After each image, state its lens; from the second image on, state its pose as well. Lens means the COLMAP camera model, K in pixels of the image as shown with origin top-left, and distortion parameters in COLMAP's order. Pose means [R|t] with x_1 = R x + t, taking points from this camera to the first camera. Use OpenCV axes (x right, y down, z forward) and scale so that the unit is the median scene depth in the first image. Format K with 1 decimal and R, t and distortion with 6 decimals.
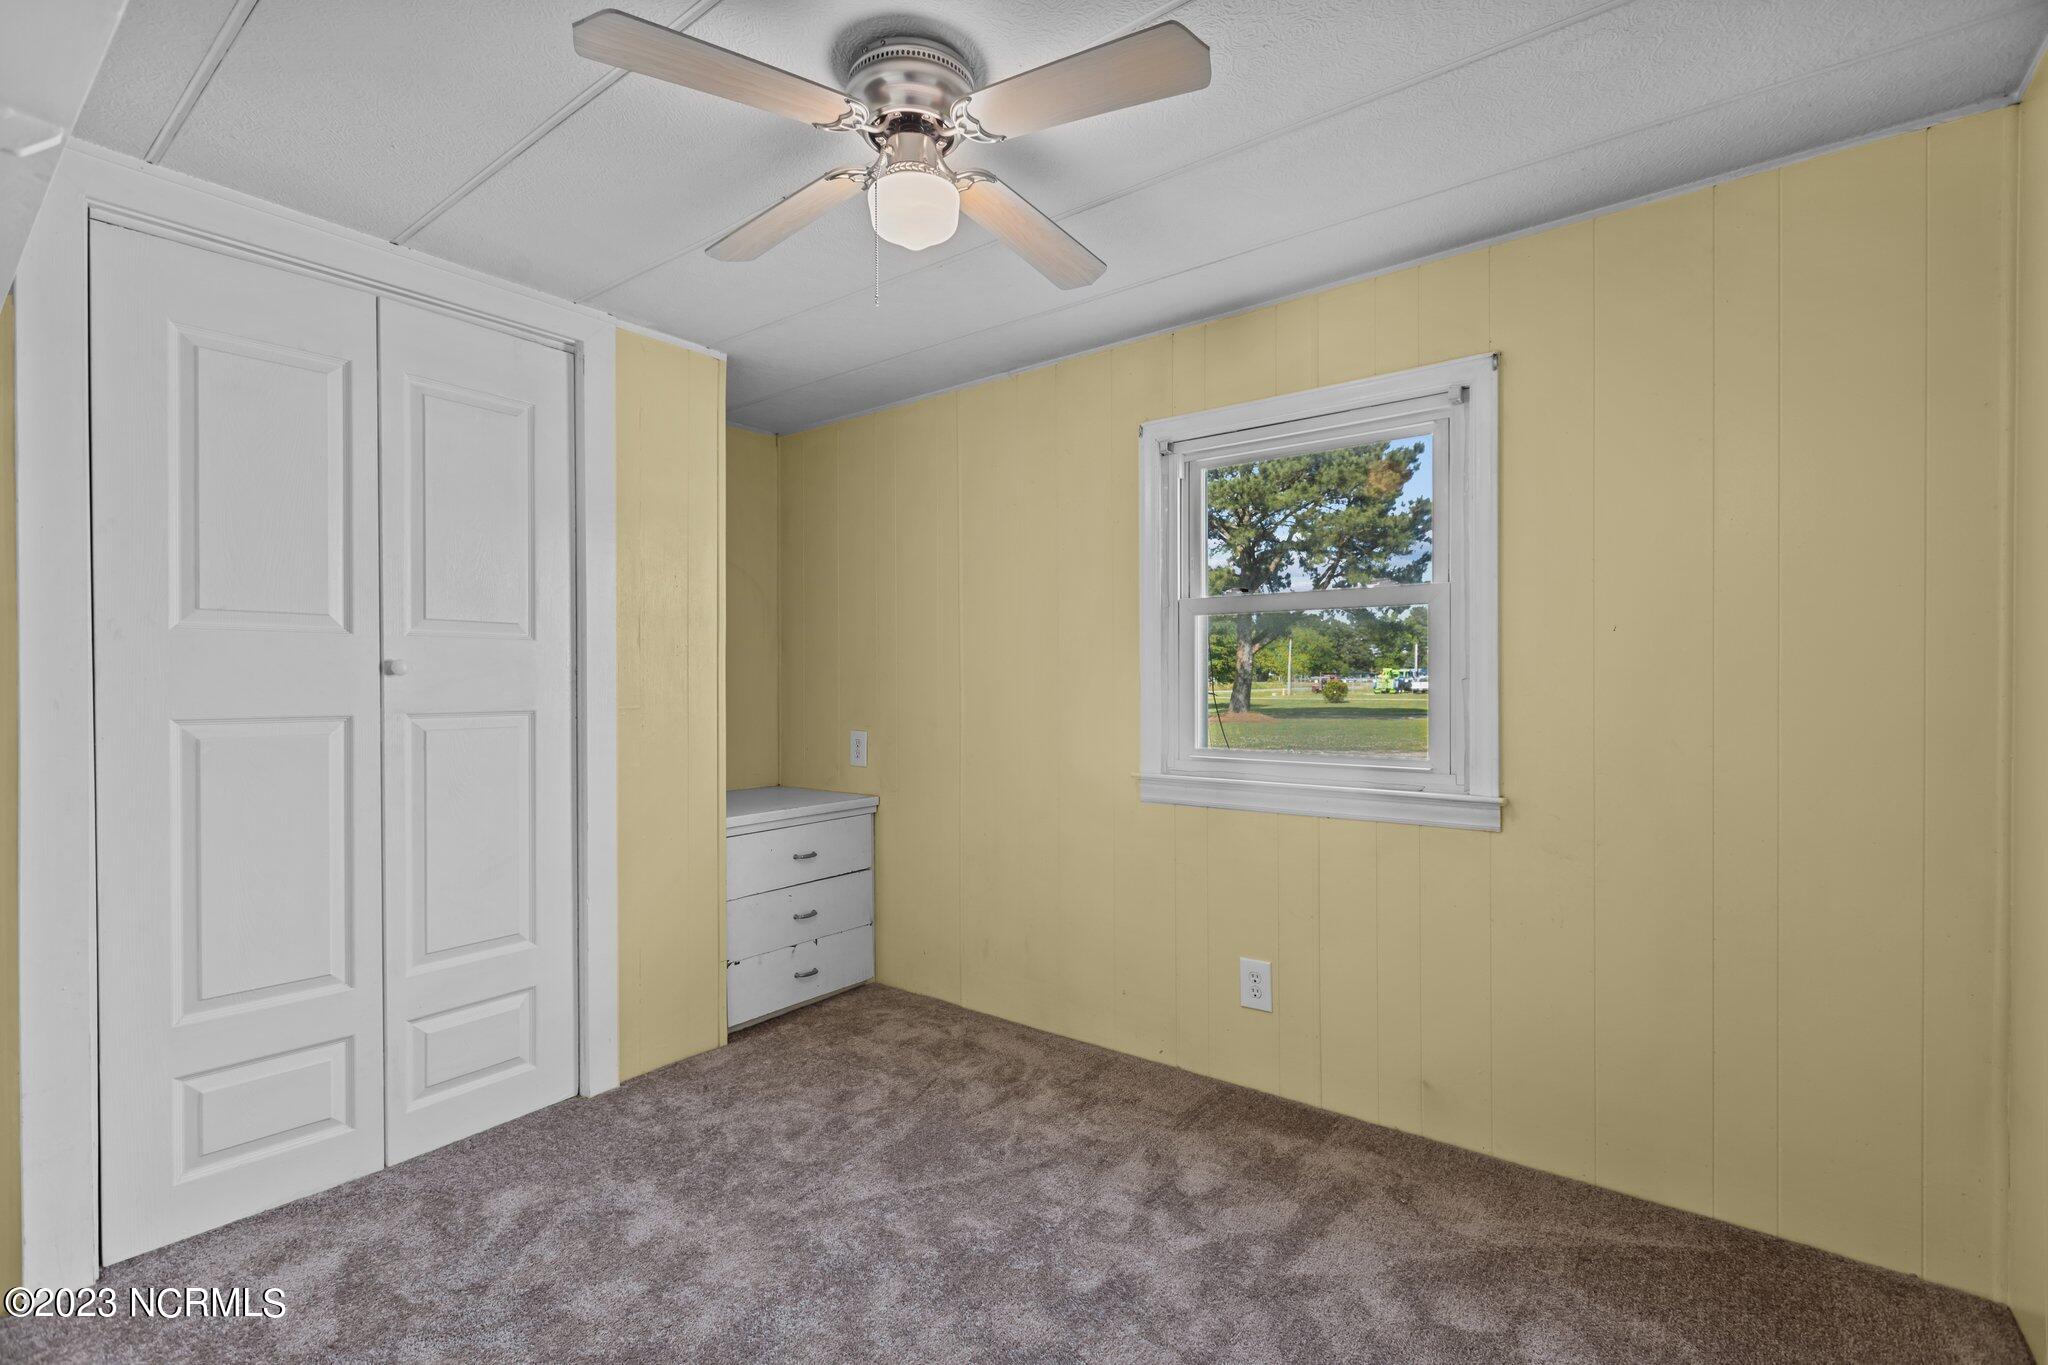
lens RADIAL K [[909.9, 0, 1026.5], [0, 909.9, 681.1], [0, 0, 1]] dist [0.004716, -0.001279]
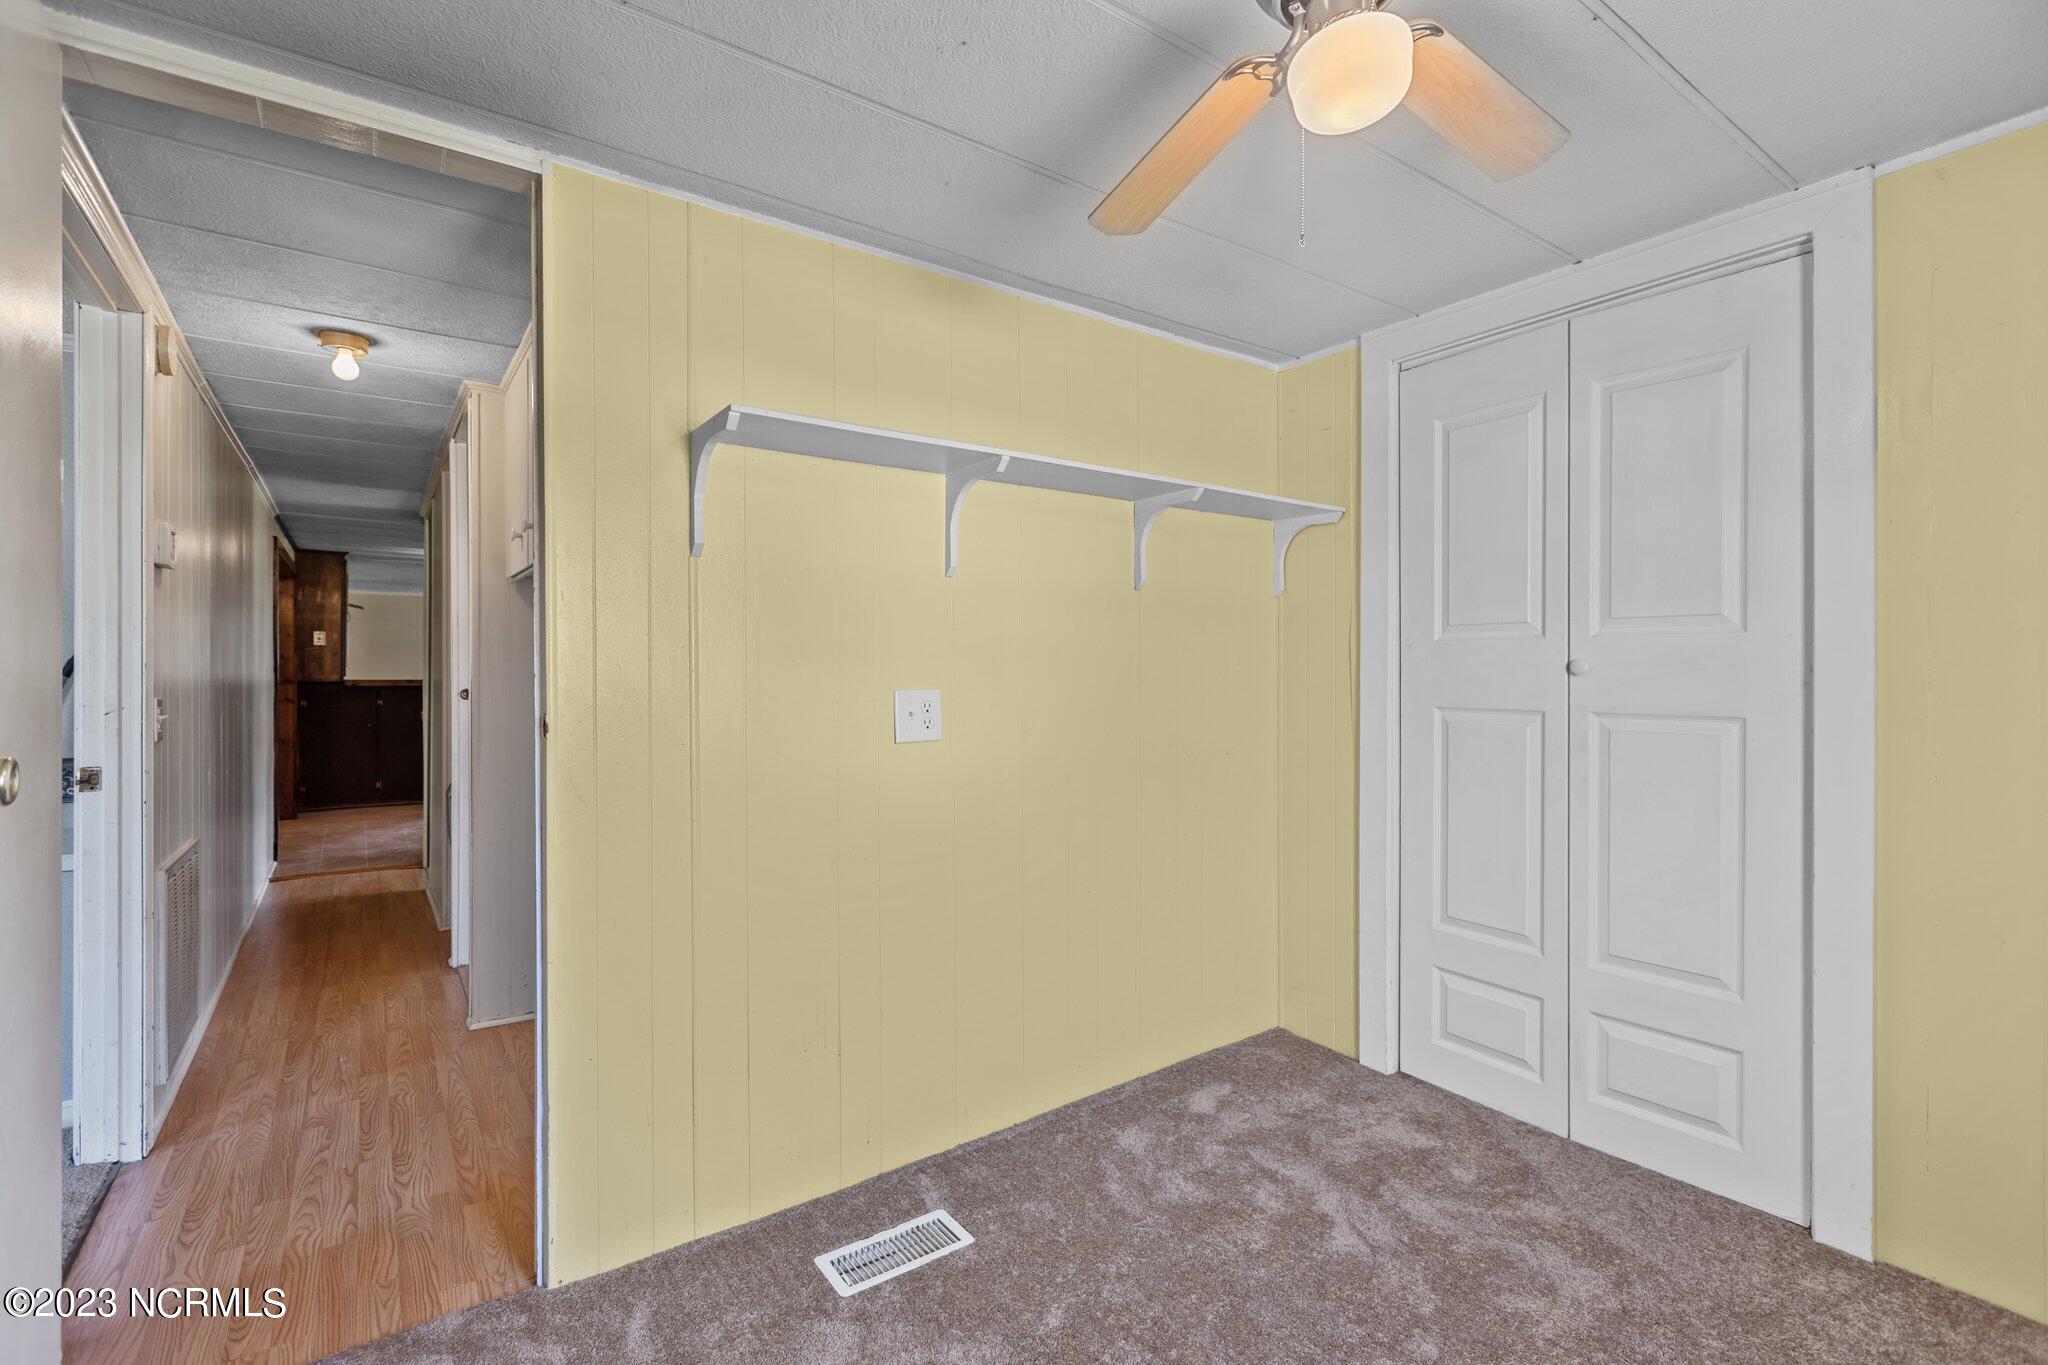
lens RADIAL K [[909.9, 0, 1023.6], [0, 909.9, 676.9], [0, 0, 1]] dist [0.004716, -0.001279]
pose [[-0.283699, 0.003269, -0.958908, 0.487114], [-0.005873, 0.999970, 0.005146, -0.005486], [0.958896, 0.007091, -0.283671, 0.681158]]
